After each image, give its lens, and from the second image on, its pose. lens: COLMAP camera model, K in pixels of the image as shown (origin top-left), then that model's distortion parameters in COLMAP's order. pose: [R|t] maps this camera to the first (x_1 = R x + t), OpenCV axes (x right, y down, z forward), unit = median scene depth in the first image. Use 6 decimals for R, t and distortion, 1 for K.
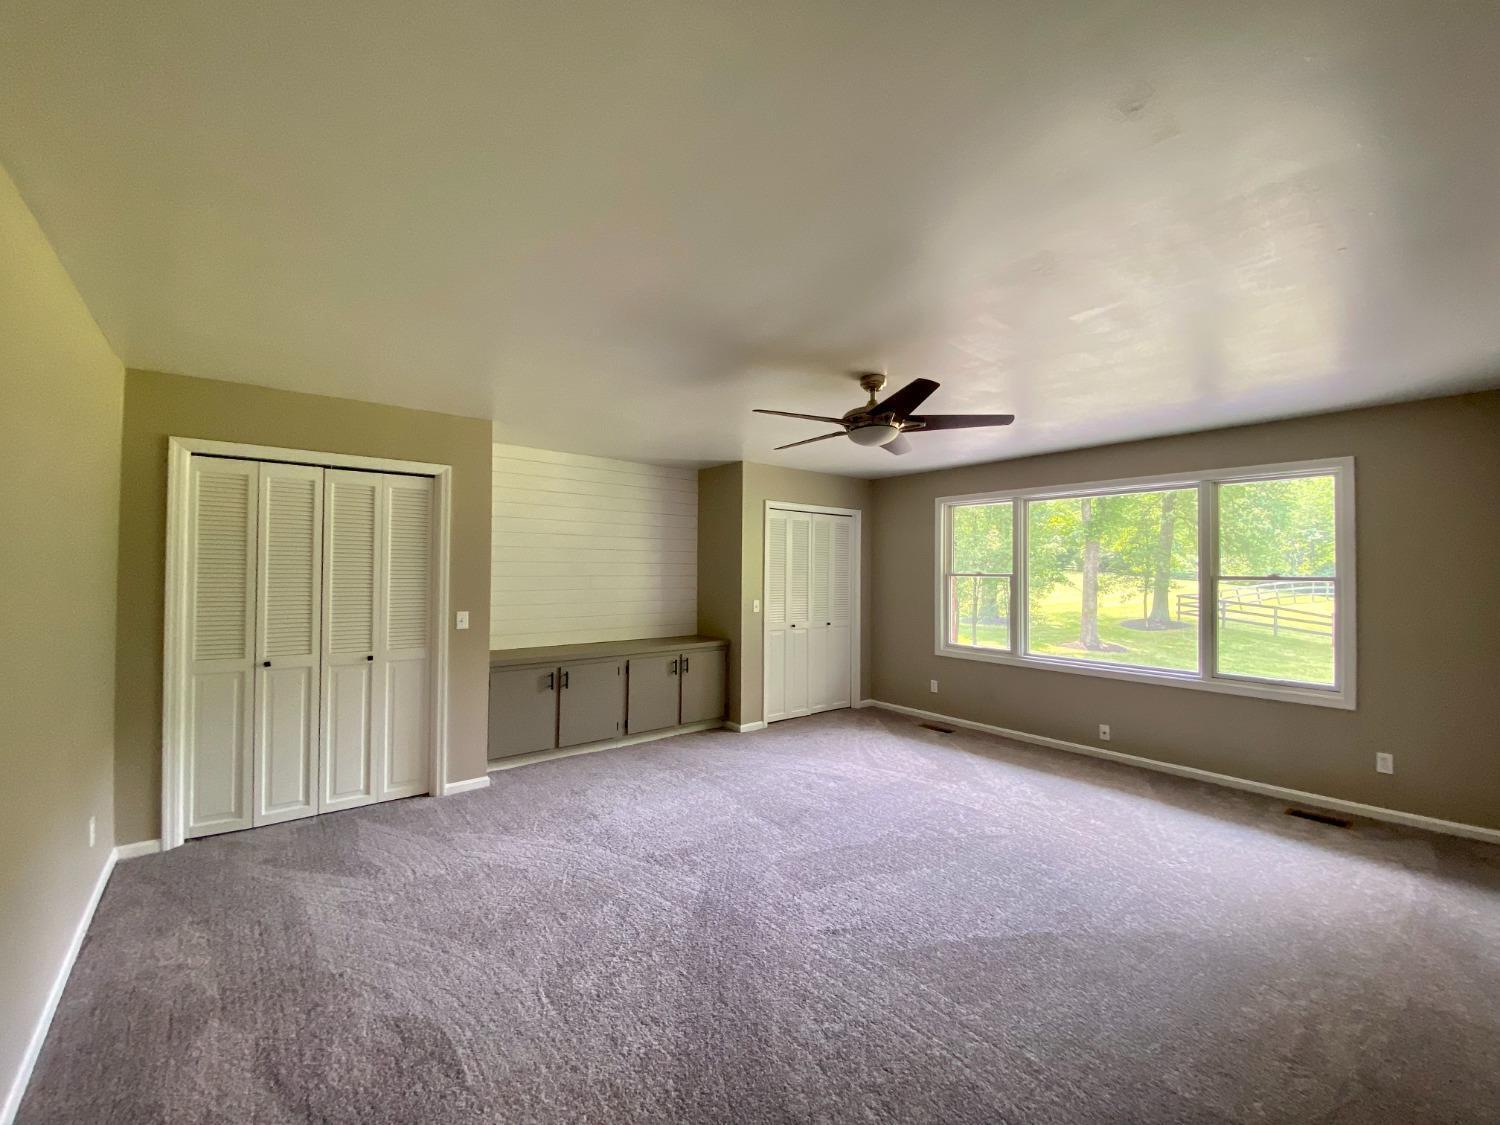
lens RADIAL K [[610.0, 0, 750.7], [0, 610.0, 560.7], [0, 0, 1]] dist [0.035649, -0.026966]
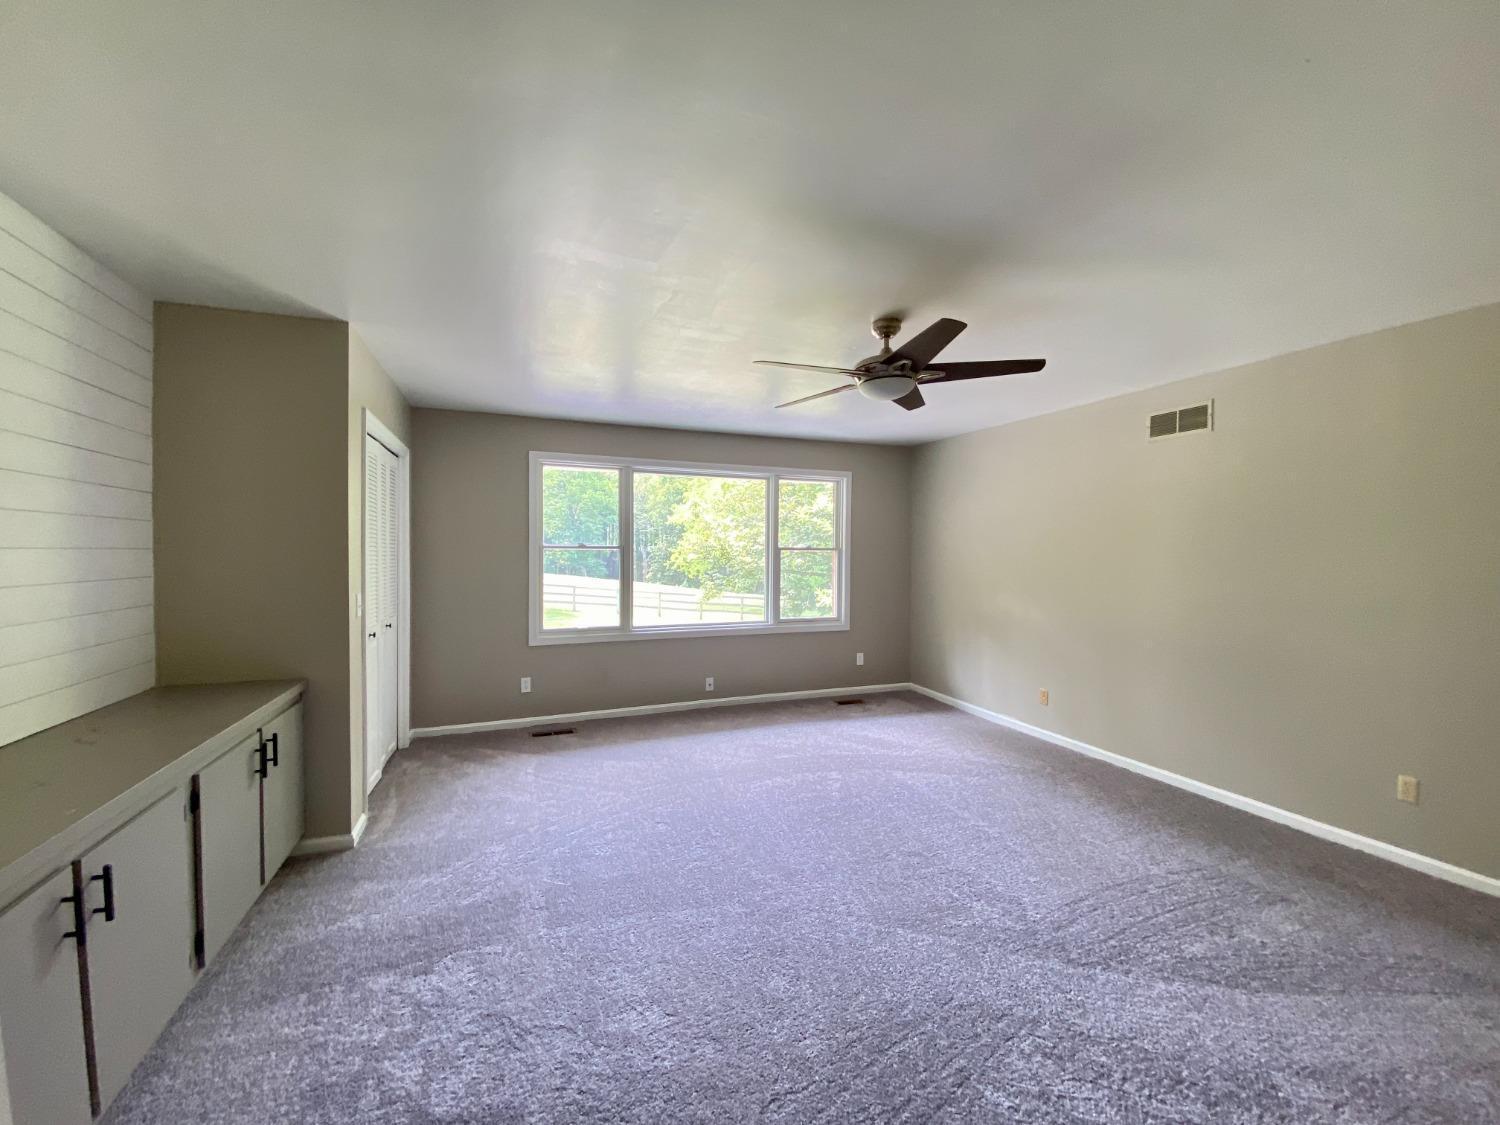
lens RADIAL K [[610.0, 0, 750.7], [0, 610.0, 560.7], [0, 0, 1]] dist [0.035649, -0.026966]
pose [[0.304869, -0.024199, 0.952087, -0.455365], [-0.021597, 0.999244, 0.032313, 0.012386], [-0.952149, -0.030413, 0.304116, 0.574864]]
